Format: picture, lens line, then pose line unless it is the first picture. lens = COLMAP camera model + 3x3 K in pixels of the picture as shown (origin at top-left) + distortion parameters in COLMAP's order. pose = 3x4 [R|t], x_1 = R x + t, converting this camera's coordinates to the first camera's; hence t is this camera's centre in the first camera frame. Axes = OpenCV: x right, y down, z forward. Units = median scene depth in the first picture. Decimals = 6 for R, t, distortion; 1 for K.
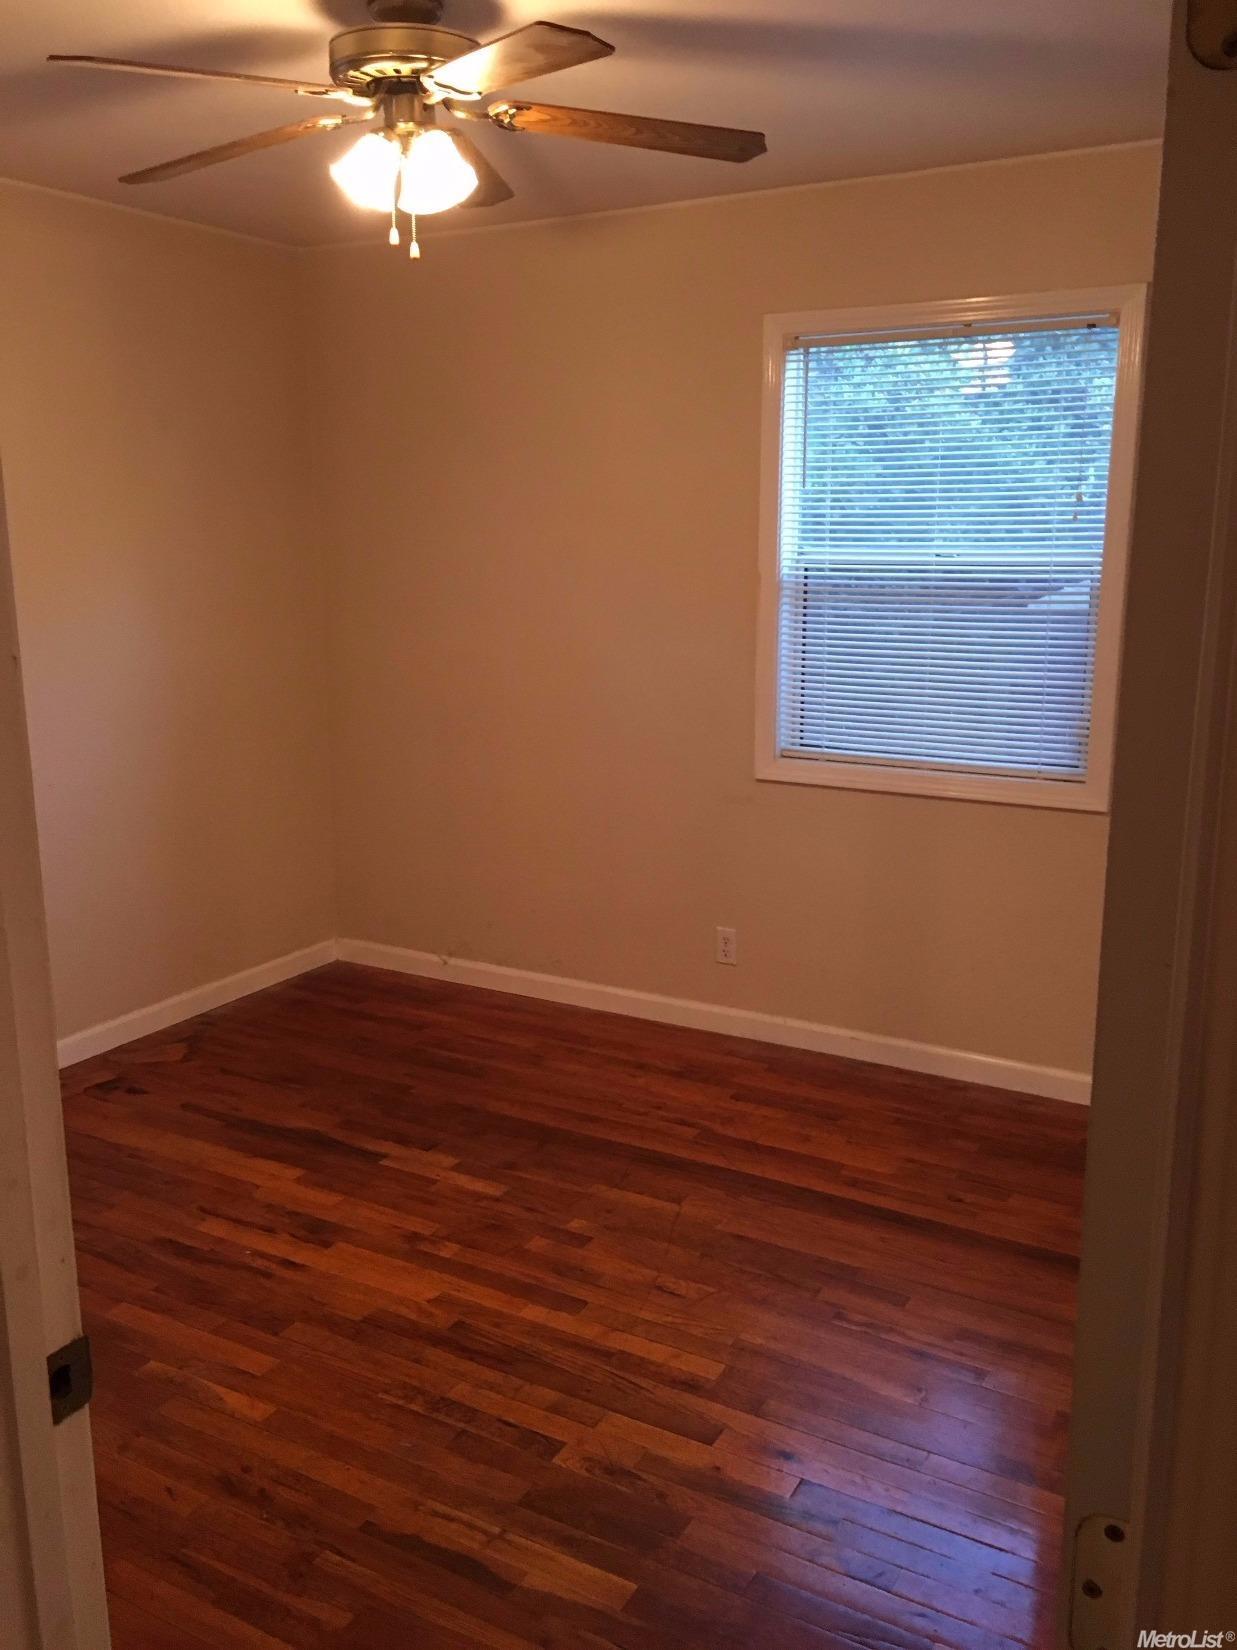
lens RADIAL K [[1411.7, 0, 614.4], [0, 1411.7, 826.6], [0, 0, 1]] dist [0.068162, -0.055328]
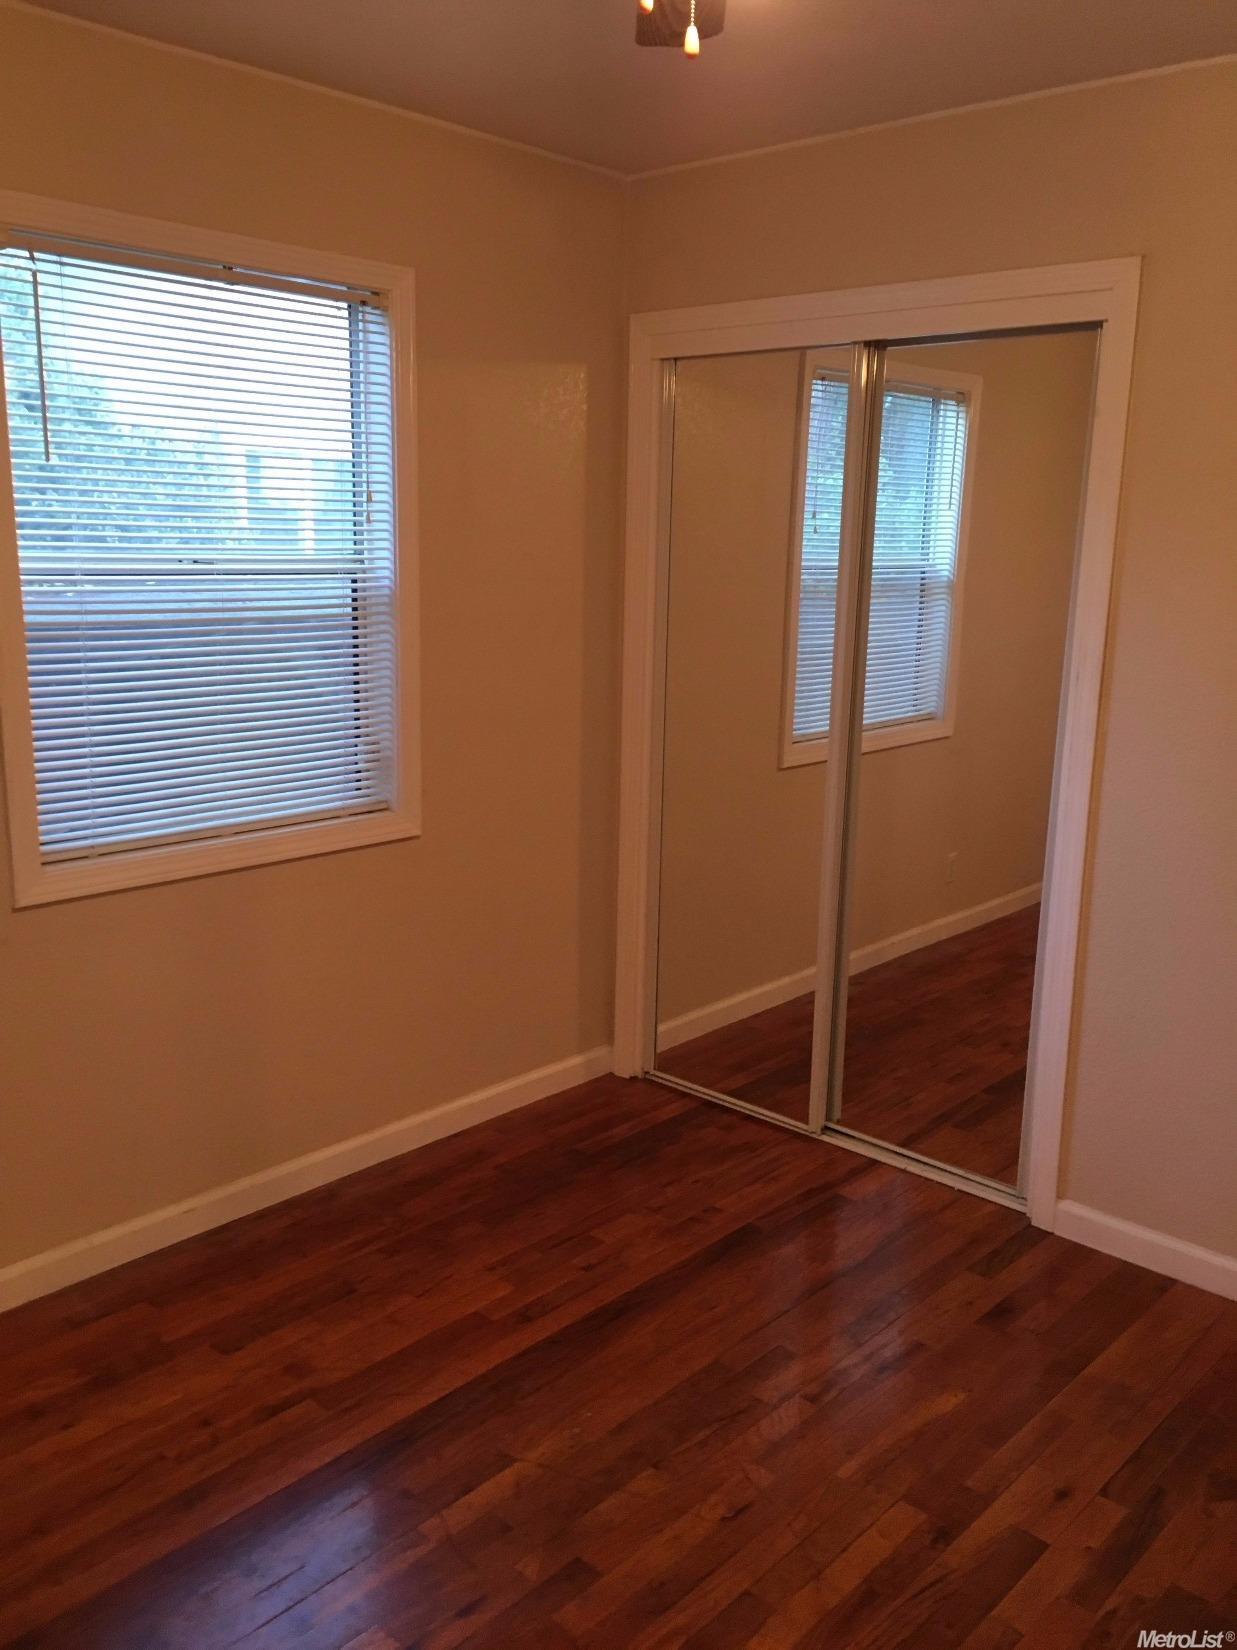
lens RADIAL K [[1411.7, 0, 615.1], [0, 1411.7, 826.1], [0, 0, 1]] dist [0.068162, -0.055328]
pose [[0.215024, -0.192070, 0.957535, -0.521674], [0.183933, 0.970888, 0.153444, -0.136021], [-0.959132, 0.143129, 0.244092, 0.650824]]
